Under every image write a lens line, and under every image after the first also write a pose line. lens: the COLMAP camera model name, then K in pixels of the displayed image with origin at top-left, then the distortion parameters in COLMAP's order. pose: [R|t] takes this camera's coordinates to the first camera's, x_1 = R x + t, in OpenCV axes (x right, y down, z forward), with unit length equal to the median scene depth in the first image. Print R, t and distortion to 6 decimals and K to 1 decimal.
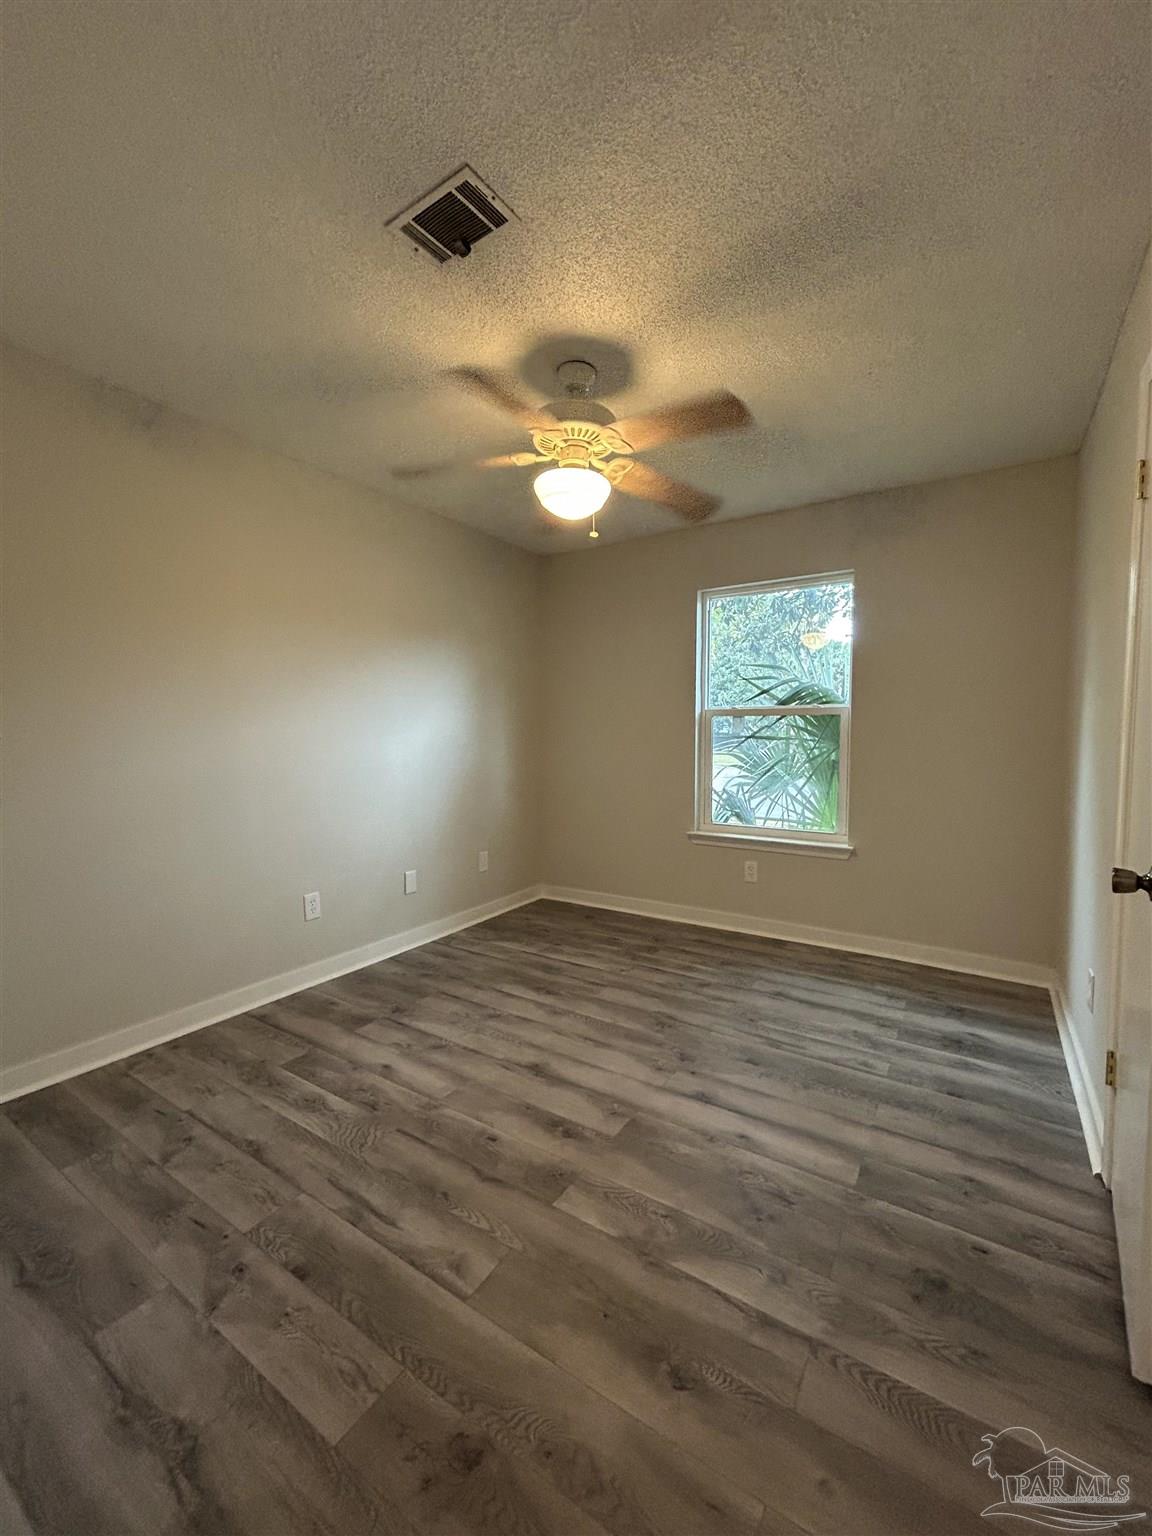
lens RADIAL K [[617.3, 0, 577.0], [0, 617.3, 771.9], [0, 0, 1]] dist [0.000619, -0.000898]
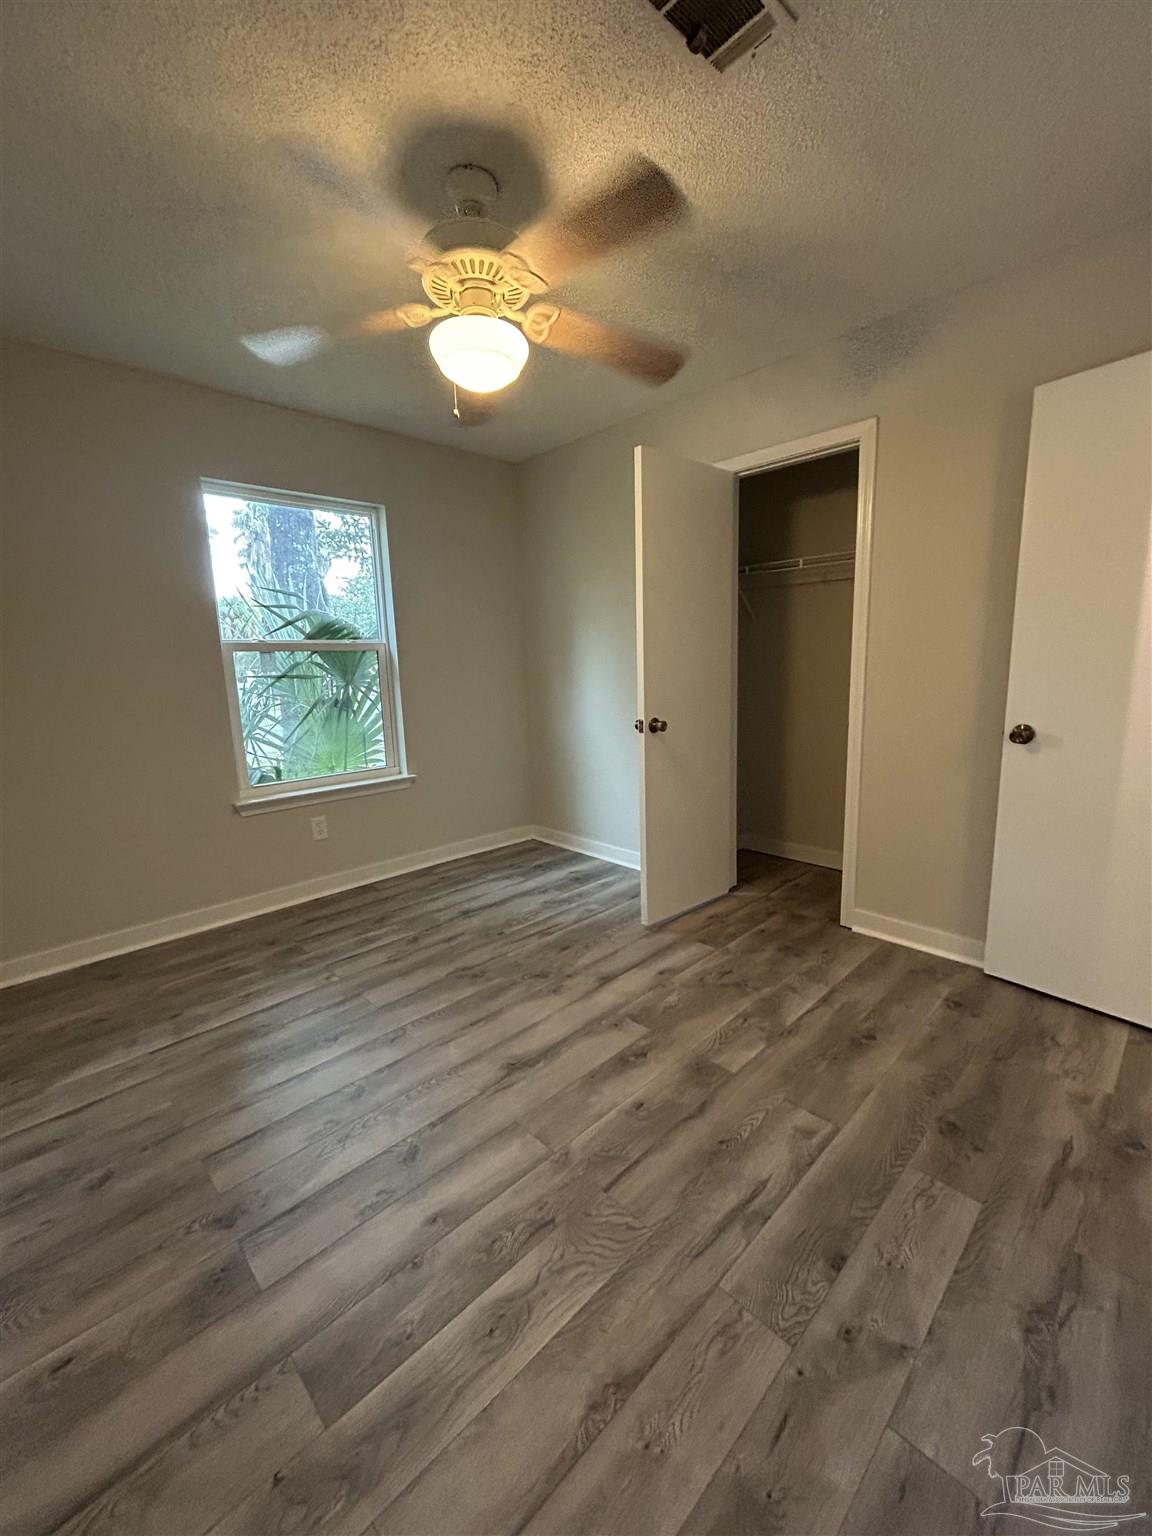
lens RADIAL K [[617.3, 0, 580.1], [0, 617.3, 771.8], [0, 0, 1]] dist [0.000619, -0.000898]
pose [[0.220175, -0.176385, 0.959381, -0.825631], [0.089874, 0.983001, 0.160102, -0.047759], [-0.971311, 0.050973, 0.232284, 0.727032]]
